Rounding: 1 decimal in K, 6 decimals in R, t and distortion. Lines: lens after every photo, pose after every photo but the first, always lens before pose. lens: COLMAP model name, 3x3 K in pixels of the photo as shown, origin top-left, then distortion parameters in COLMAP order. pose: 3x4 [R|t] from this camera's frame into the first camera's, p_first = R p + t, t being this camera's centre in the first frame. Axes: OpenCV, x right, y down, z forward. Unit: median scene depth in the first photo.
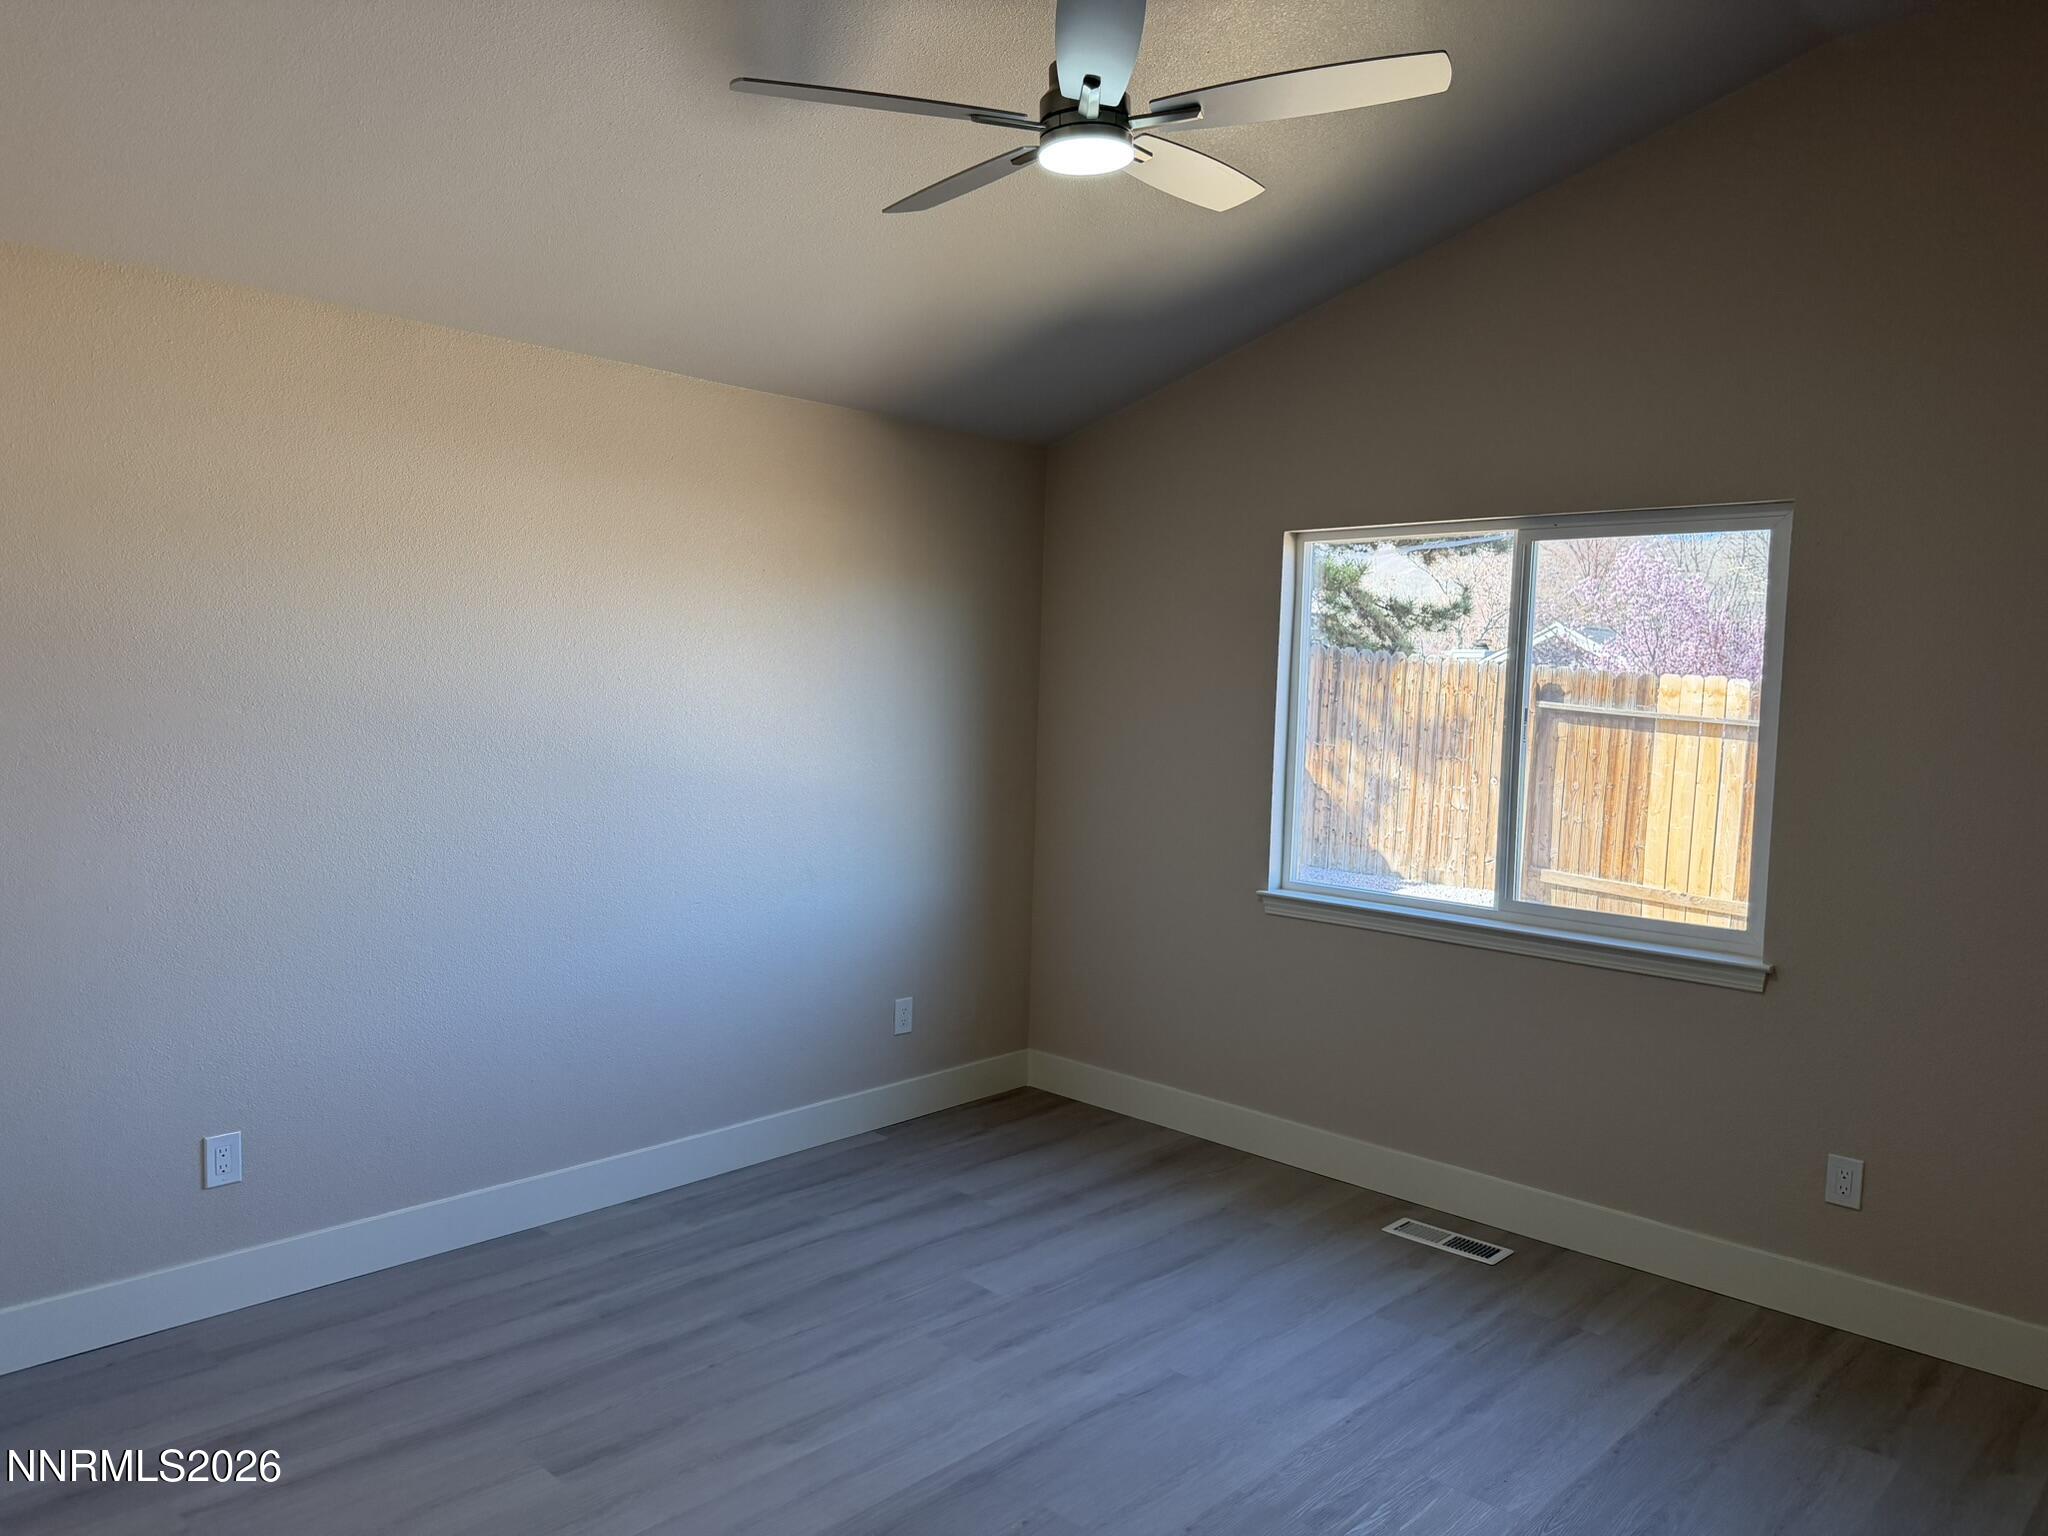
lens RADIAL K [[1432.4, 0, 1027.3], [0, 1432.4, 772.6], [0, 0, 1]] dist [0.069091, -0.099123]
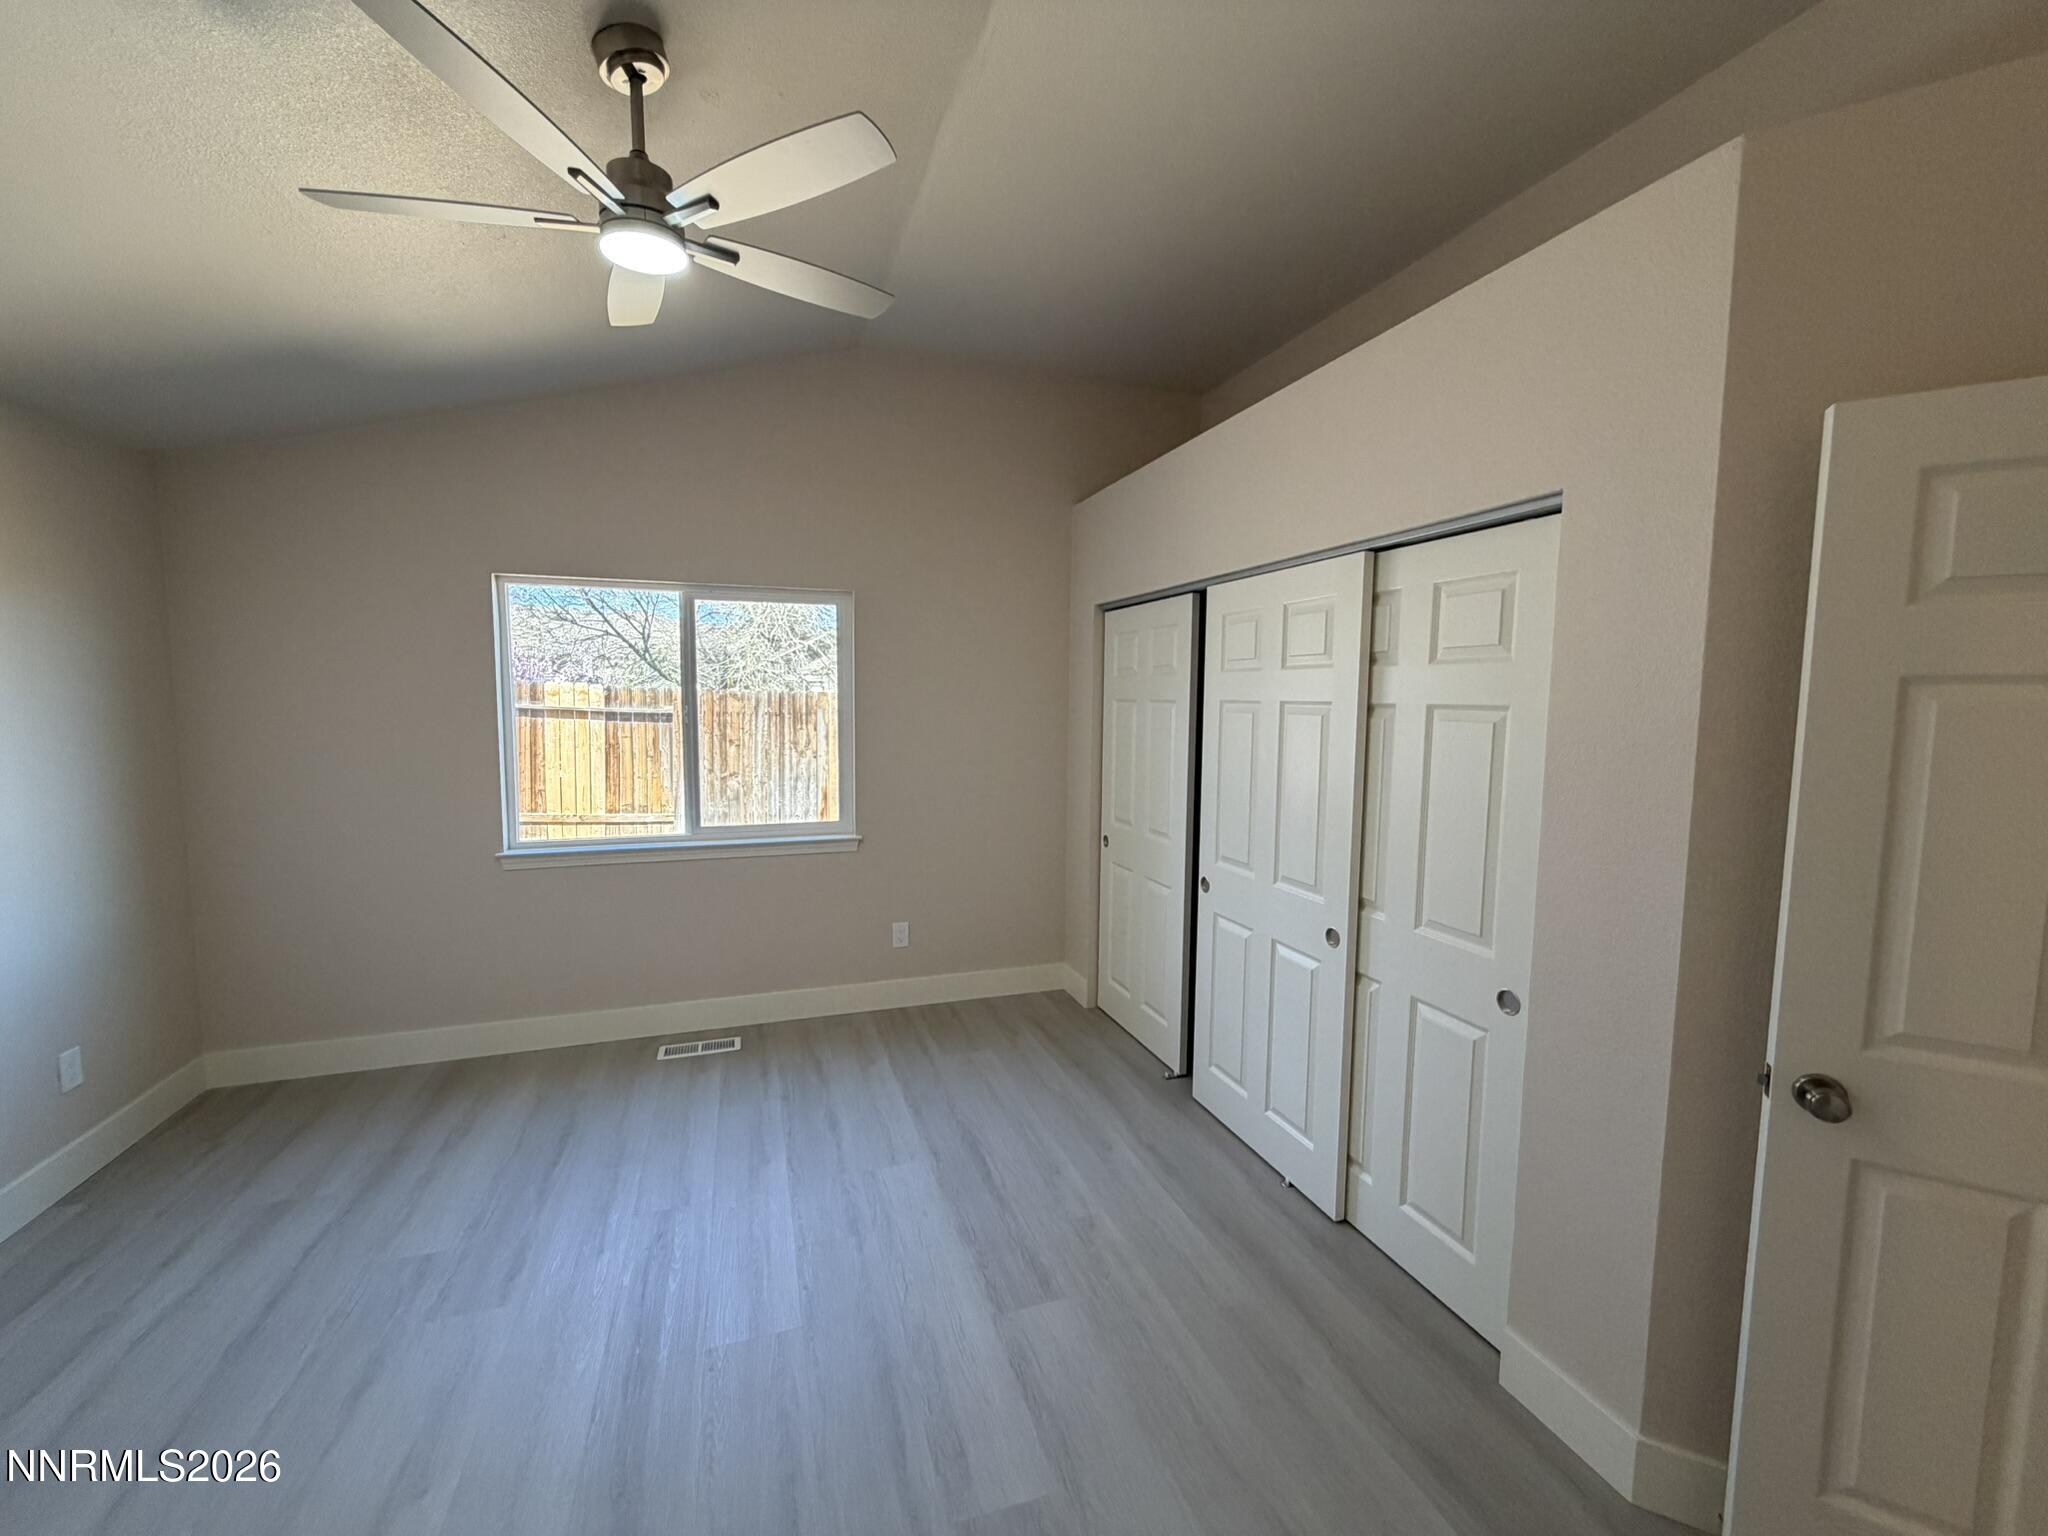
lens RADIAL K [[815.9, 0, 1014.3], [0, 815.9, 768.9], [0, 0, 1]] dist [-0.002259, -0.000221]
pose [[0.456332, -0.100953, 0.884064, -0.273429], [0.063183, 0.994712, 0.080974, -0.024630], [-0.887564, 0.018906, 0.460297, 0.257499]]
